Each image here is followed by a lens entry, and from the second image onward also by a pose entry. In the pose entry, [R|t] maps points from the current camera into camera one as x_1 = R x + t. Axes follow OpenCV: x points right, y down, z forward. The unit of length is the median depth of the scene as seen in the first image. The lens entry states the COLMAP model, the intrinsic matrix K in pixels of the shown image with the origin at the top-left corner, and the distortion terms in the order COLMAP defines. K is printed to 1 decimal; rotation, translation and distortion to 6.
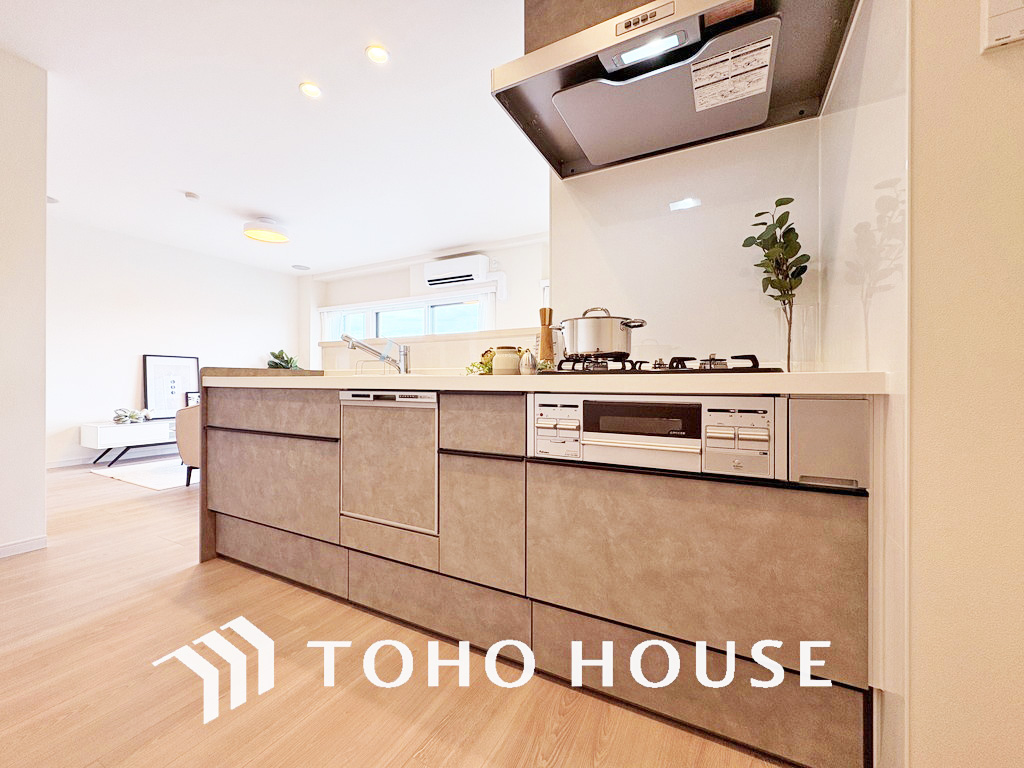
lens RADIAL K [[406.9, 0, 512.1], [0, 406.9, 385.6], [0, 0, 1]] dist [0.003653, 0.000309]
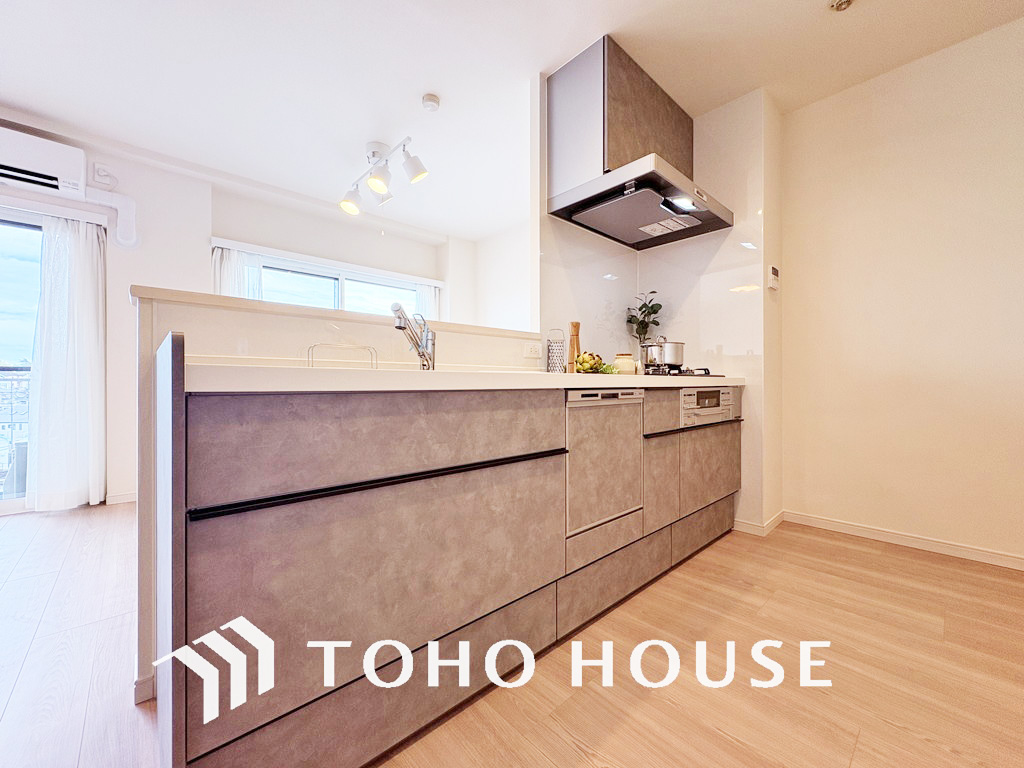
lens RADIAL K [[406.9, 0, 510.7], [0, 406.9, 384.1], [0, 0, 1]] dist [0.003653, 0.000309]
pose [[0.335401, -0.006013, 0.942056, -1.289820], [0.008656, 0.999957, 0.003300, -0.005508], [-0.942036, 0.007047, 0.335439, 0.851844]]
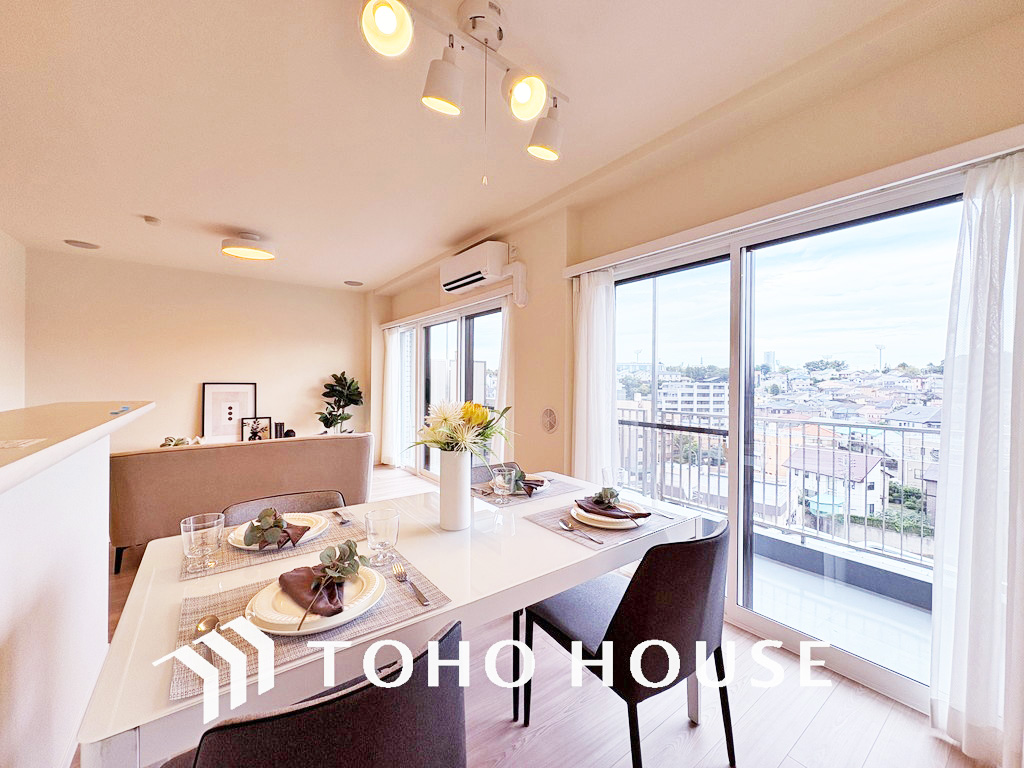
lens RADIAL K [[406.9, 0, 511.4], [0, 406.9, 382.6], [0, 0, 1]] dist [0.003653, 0.000309]
pose [[0.902171, 0.008099, -0.431303, 0.799868], [-0.010291, 0.999943, -0.002749, -0.255318], [0.431256, 0.006918, 0.902203, 1.254018]]
